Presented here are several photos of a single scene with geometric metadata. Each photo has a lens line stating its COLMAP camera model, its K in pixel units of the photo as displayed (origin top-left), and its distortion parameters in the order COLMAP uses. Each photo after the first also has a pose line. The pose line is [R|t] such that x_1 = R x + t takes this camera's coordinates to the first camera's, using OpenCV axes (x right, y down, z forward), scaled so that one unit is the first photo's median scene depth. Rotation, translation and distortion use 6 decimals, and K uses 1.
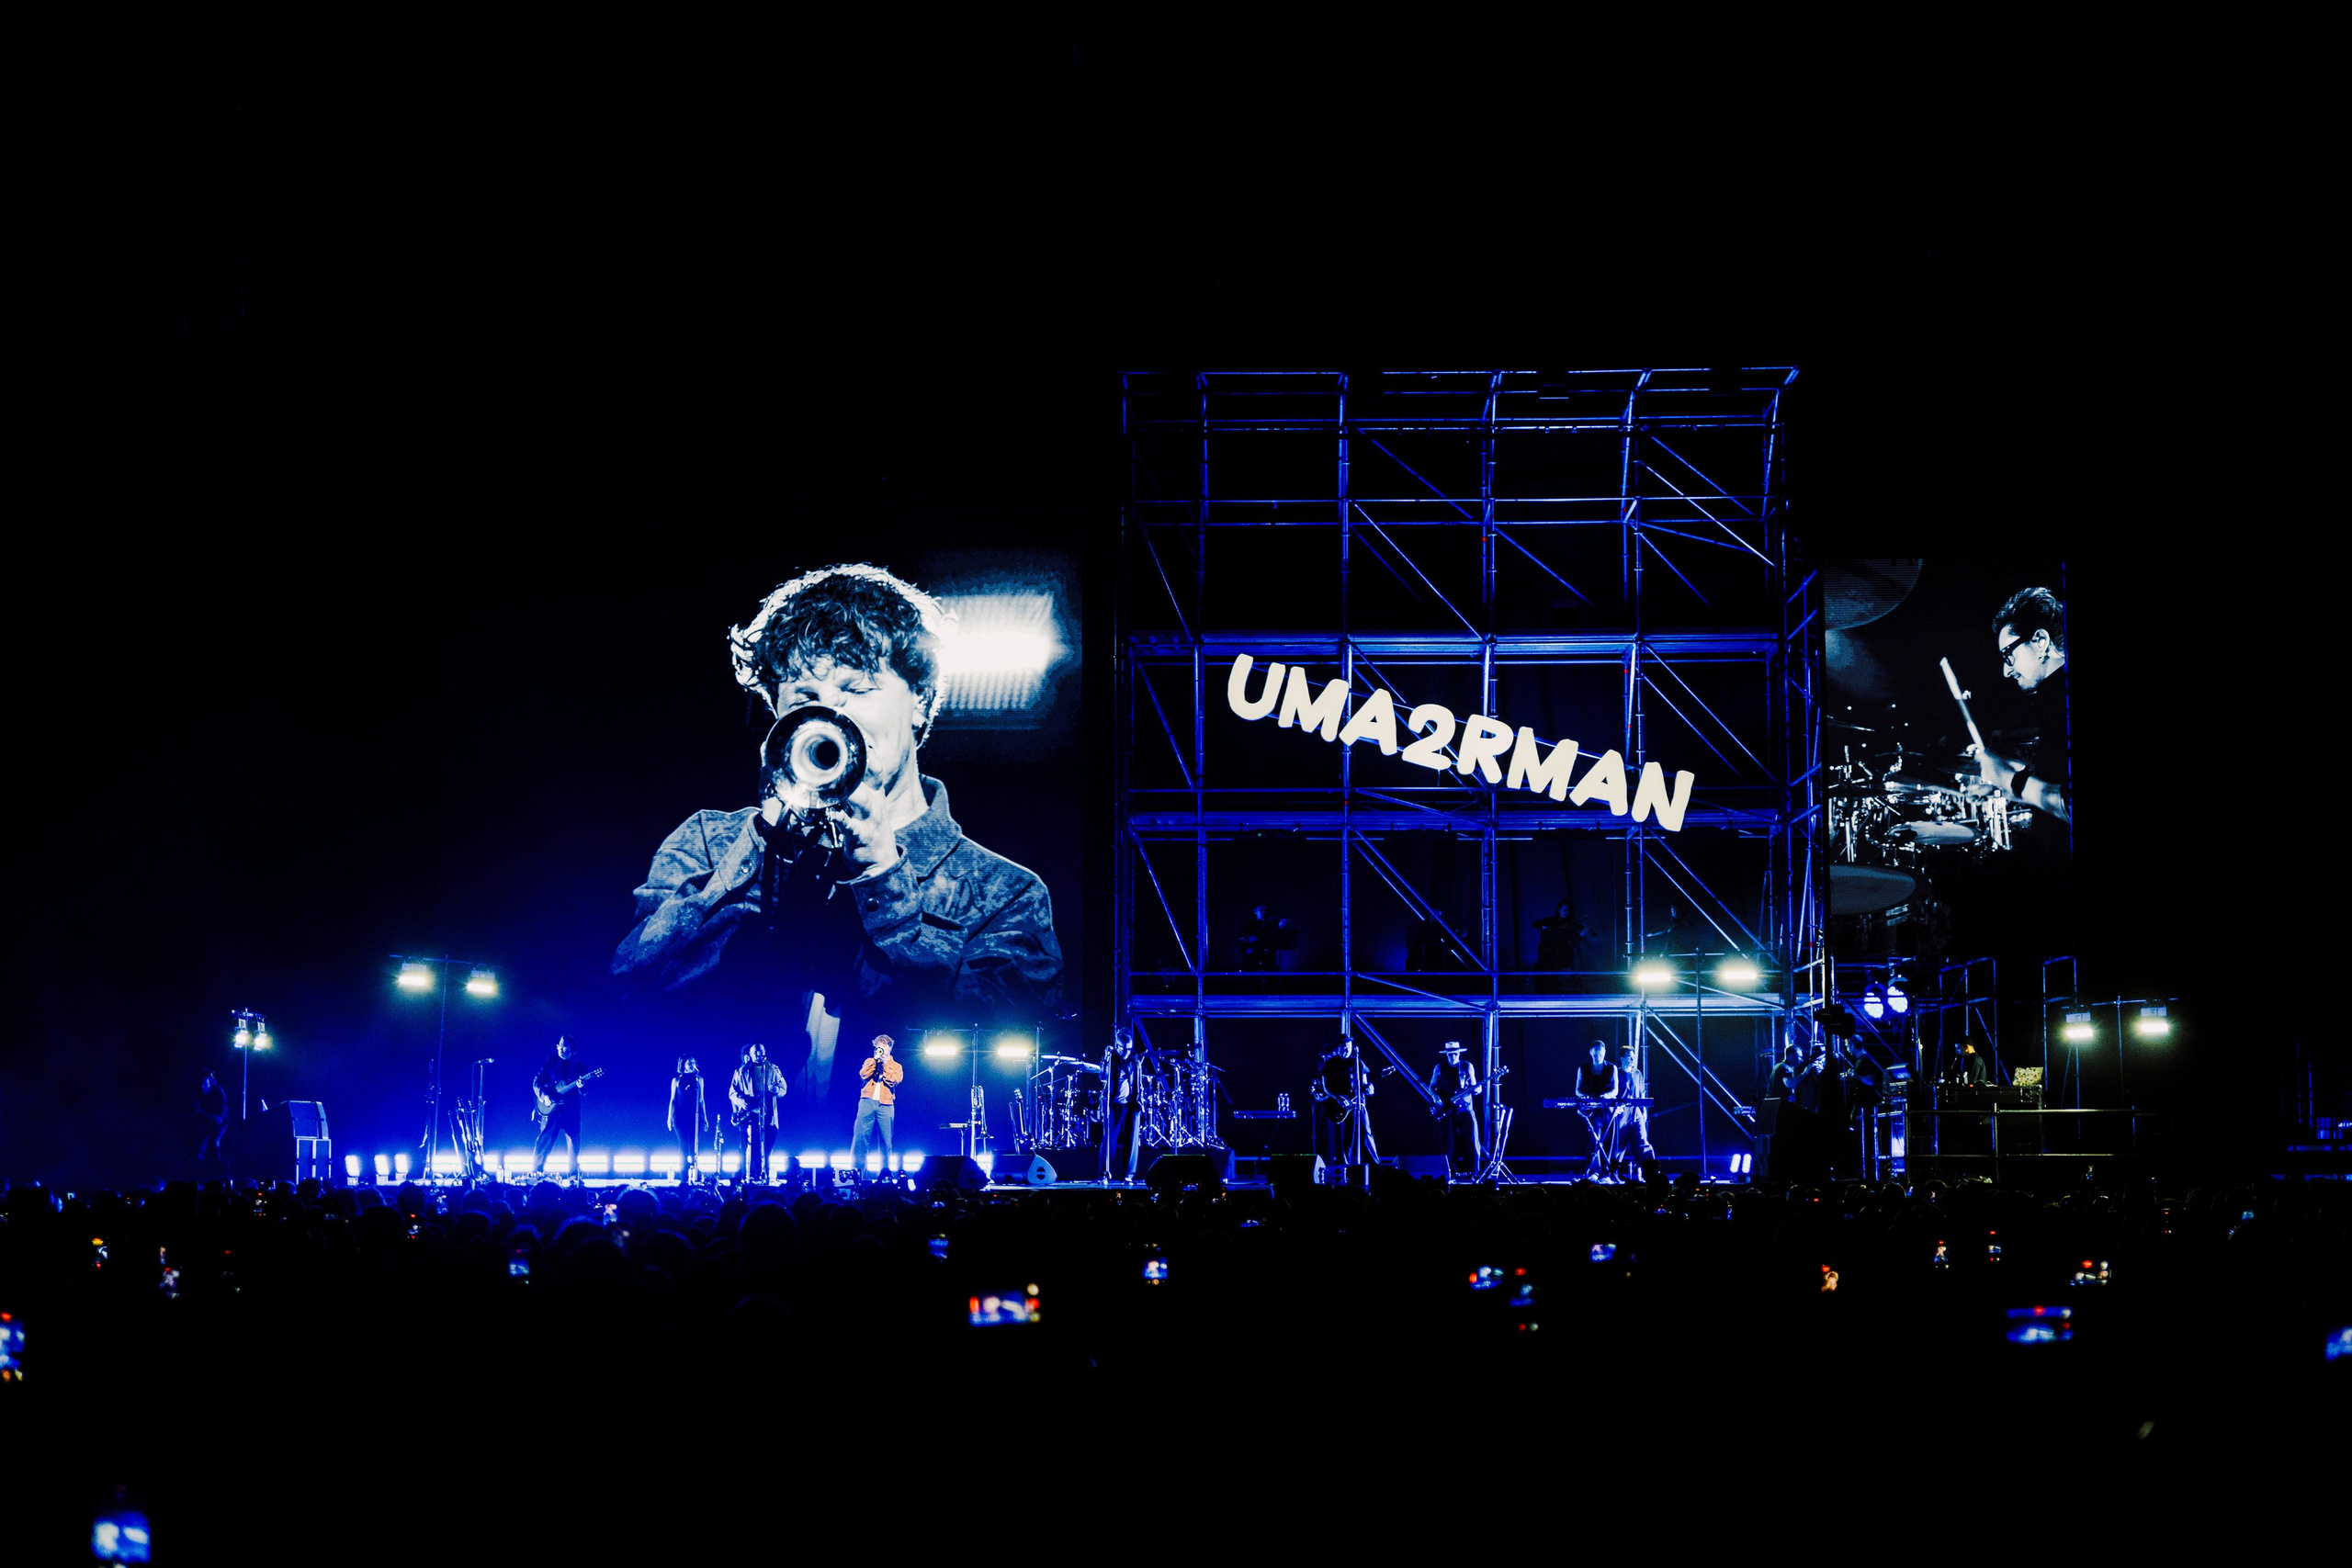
lens RADIAL K [[3940.7, 0, 1176.0], [0, 3940.7, 784.0], [0, 0, 1]] dist [-0.000994, -0.029686]
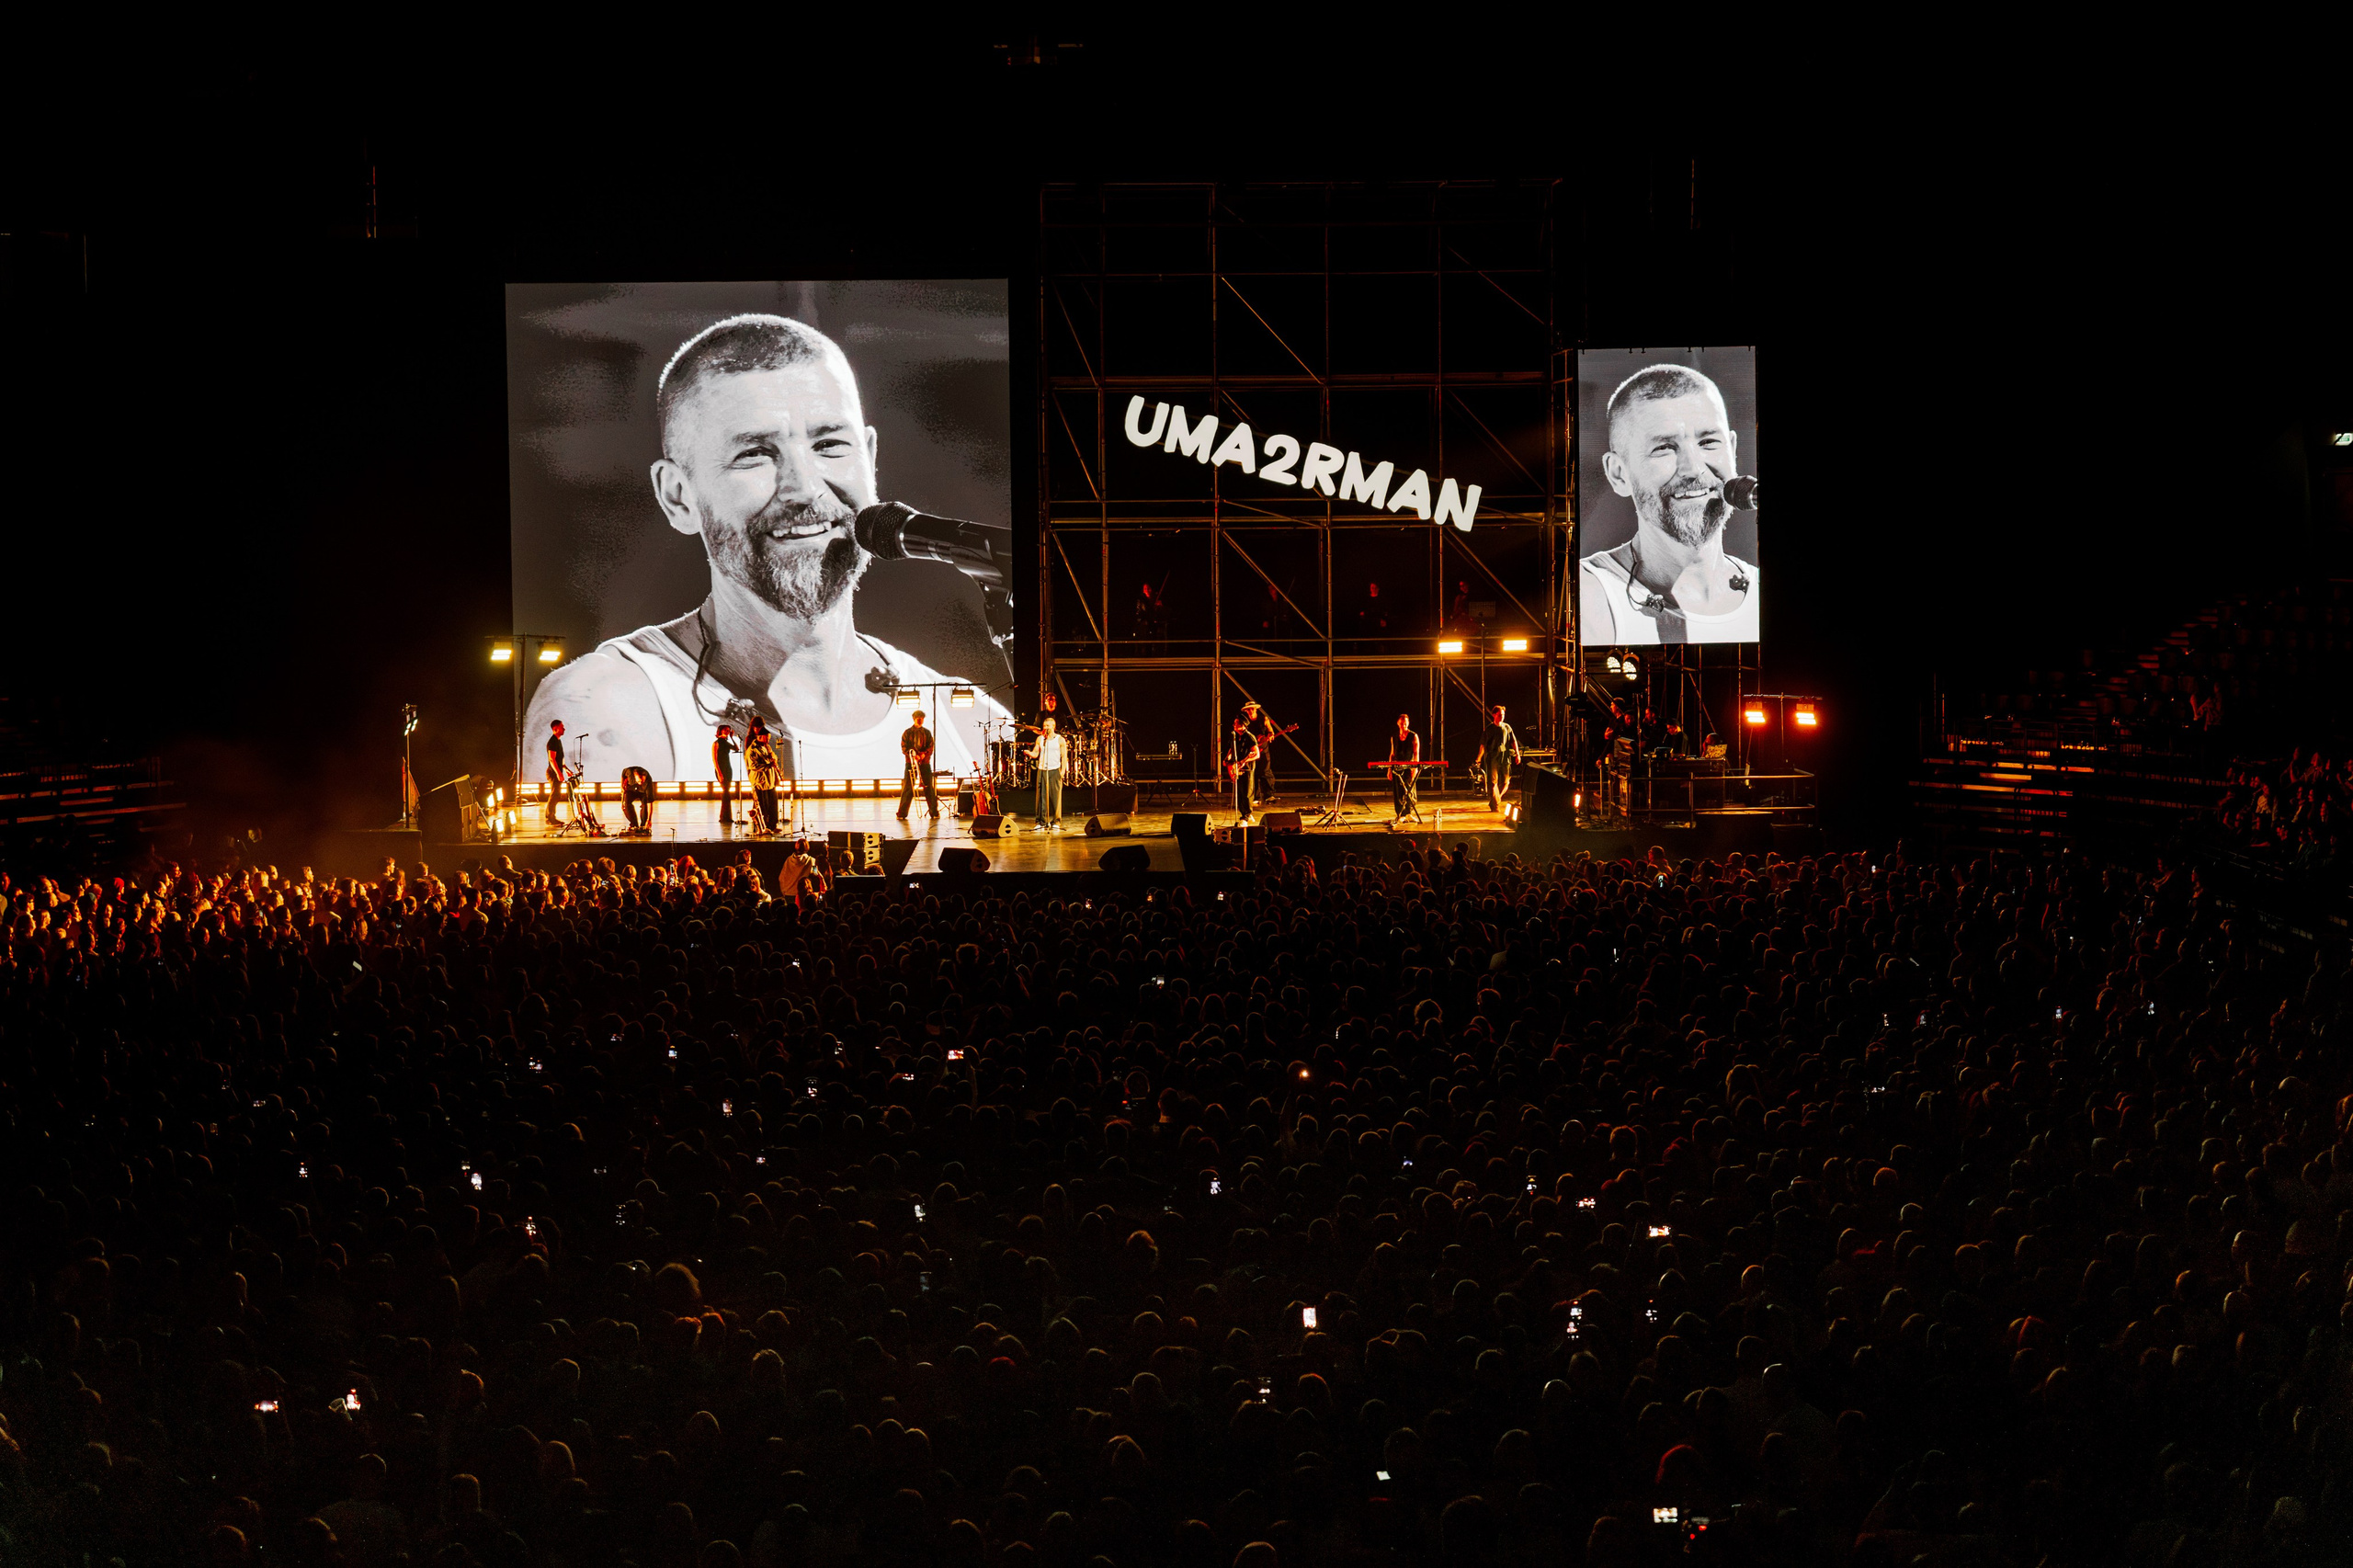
lens RADIAL K [[4093.6, 0, 1220.6], [0, 4093.6, 784.7], [0, 0, 1]] dist [-0.044705, -0.061557]
pose [[0.997942, -0.012919, 0.062808, -0.041879], [0.002570, 0.986767, 0.162124, -0.125614], [-0.064072, -0.161629, 0.984769, -0.350812]]
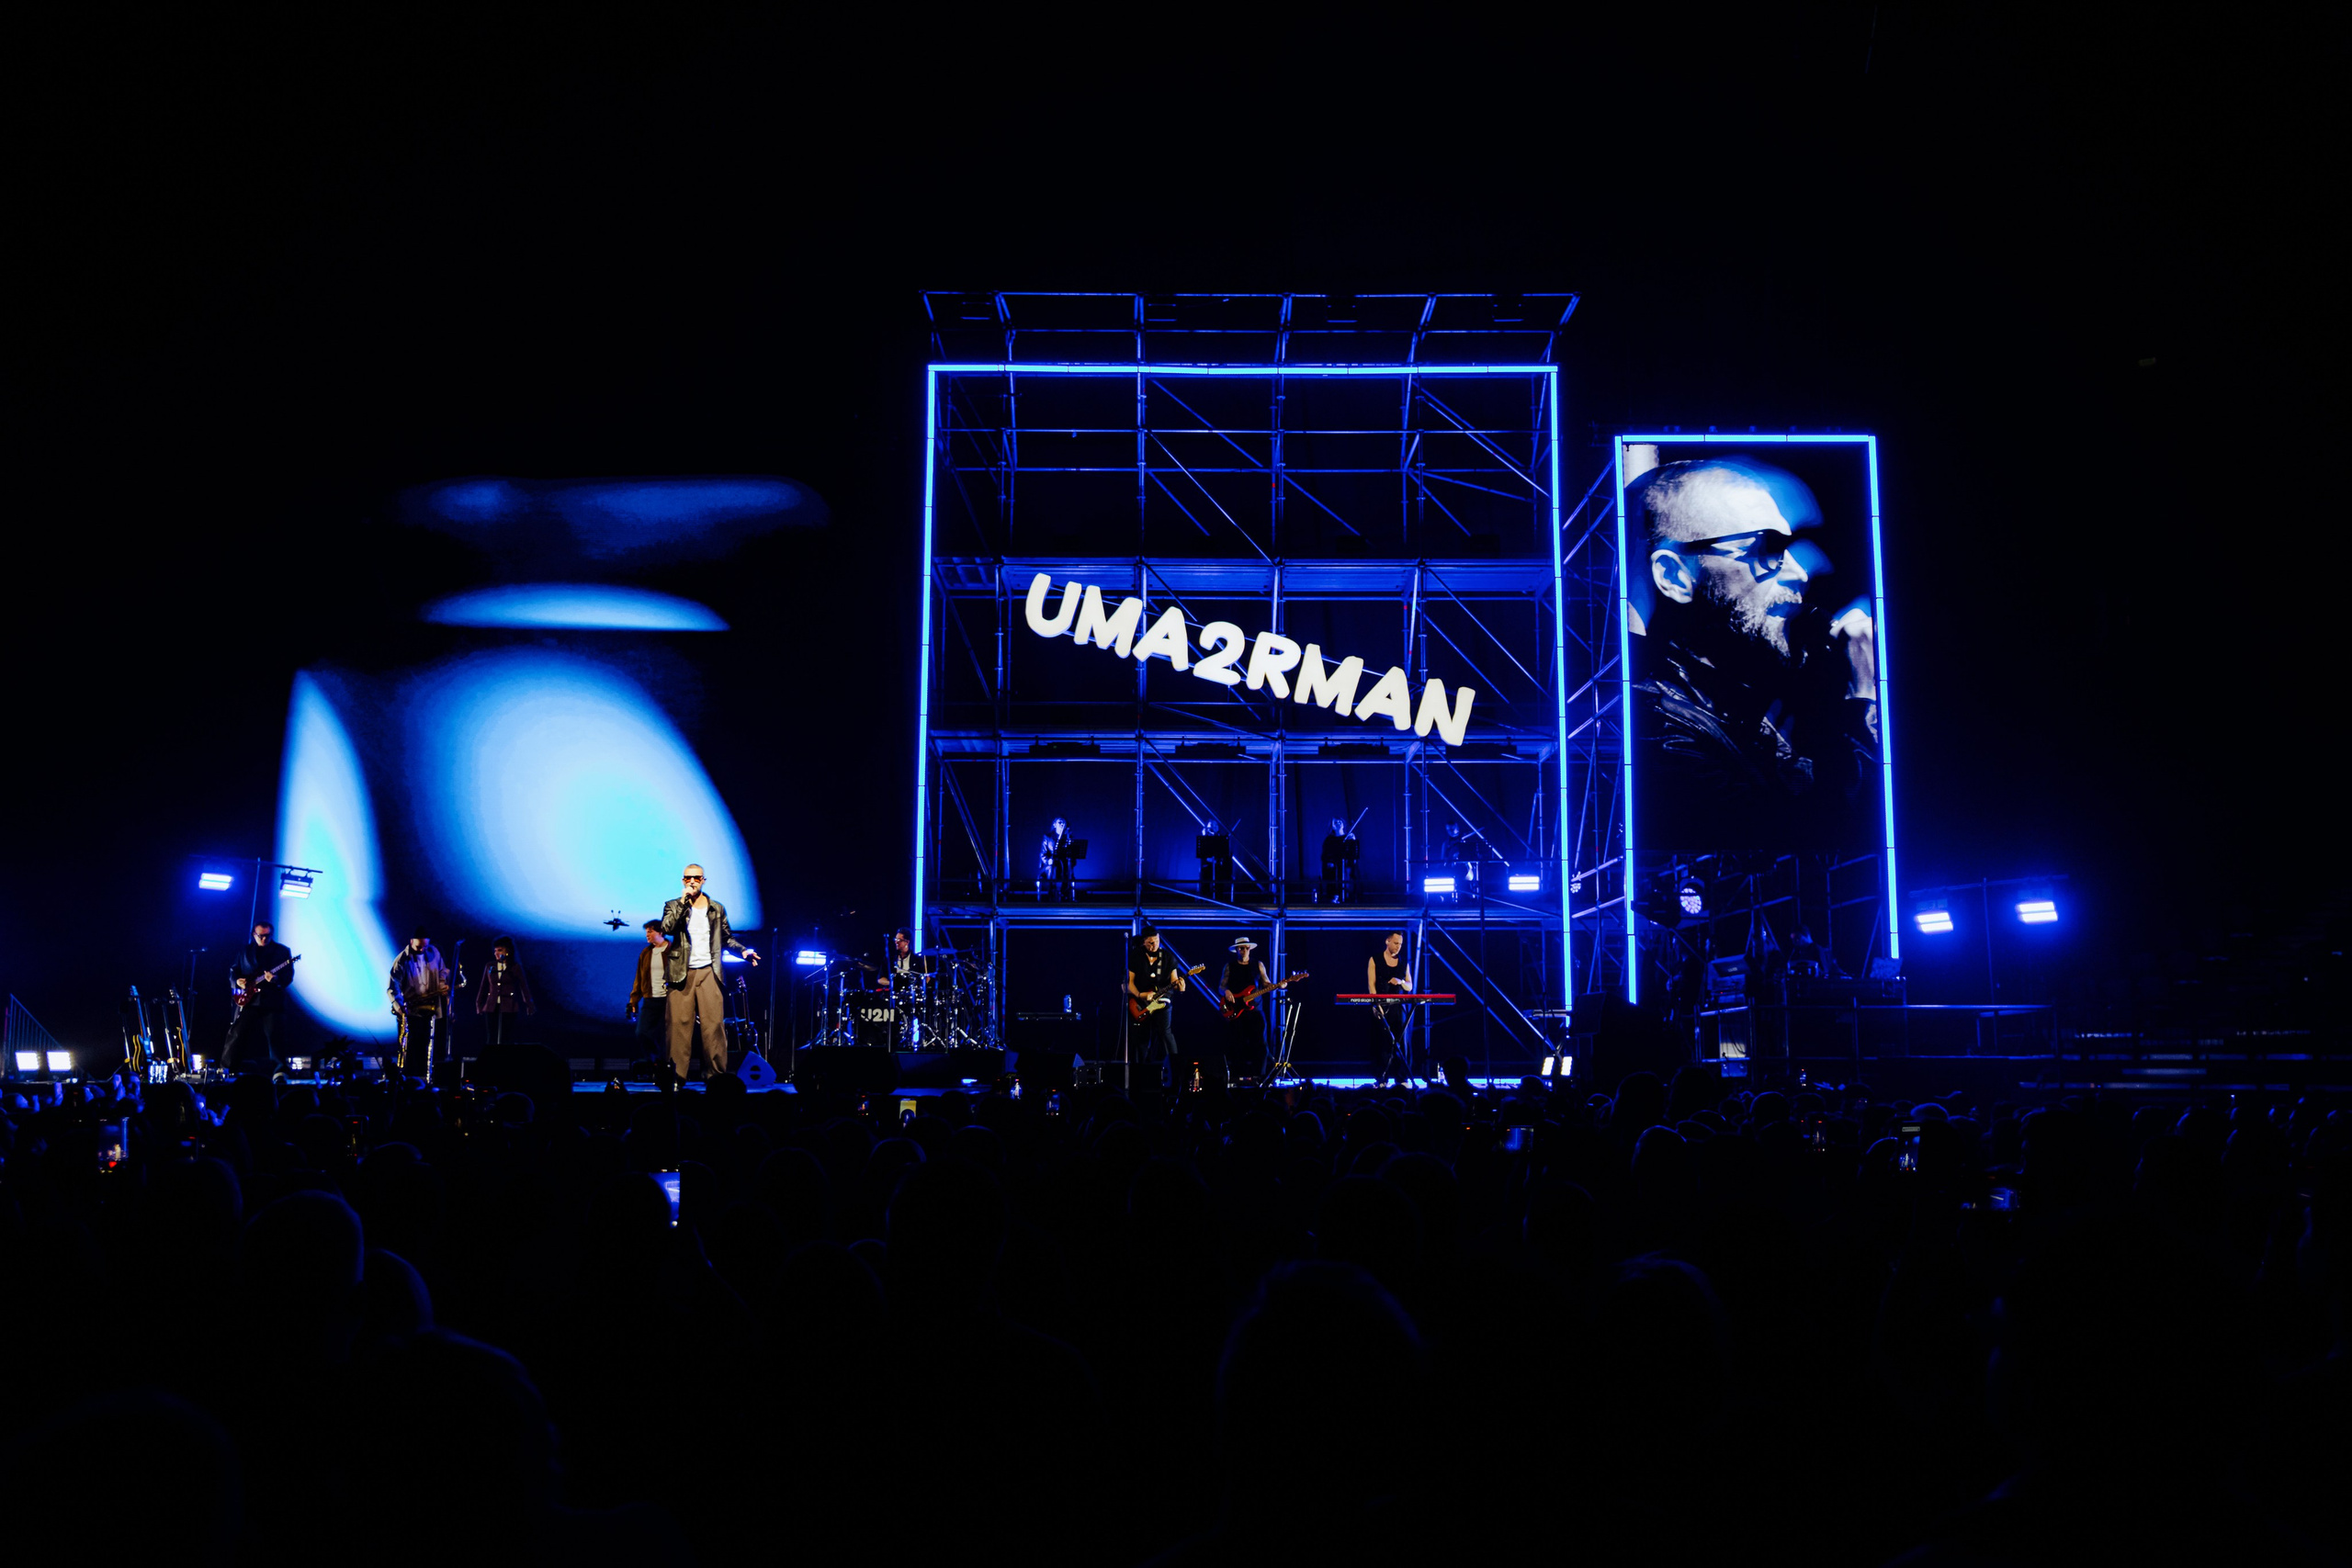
lens RADIAL K [[2123.4, 0, 1176.0], [0, 2123.4, 784.0], [0, 0, 1]] dist [-0.007200, -0.006876]
pose [[0.999475, 0.009468, 0.030984, 0.035890], [-0.008218, 0.999157, -0.040225, 0.044903], [-0.031339, 0.039949, 0.998710, 0.445295]]
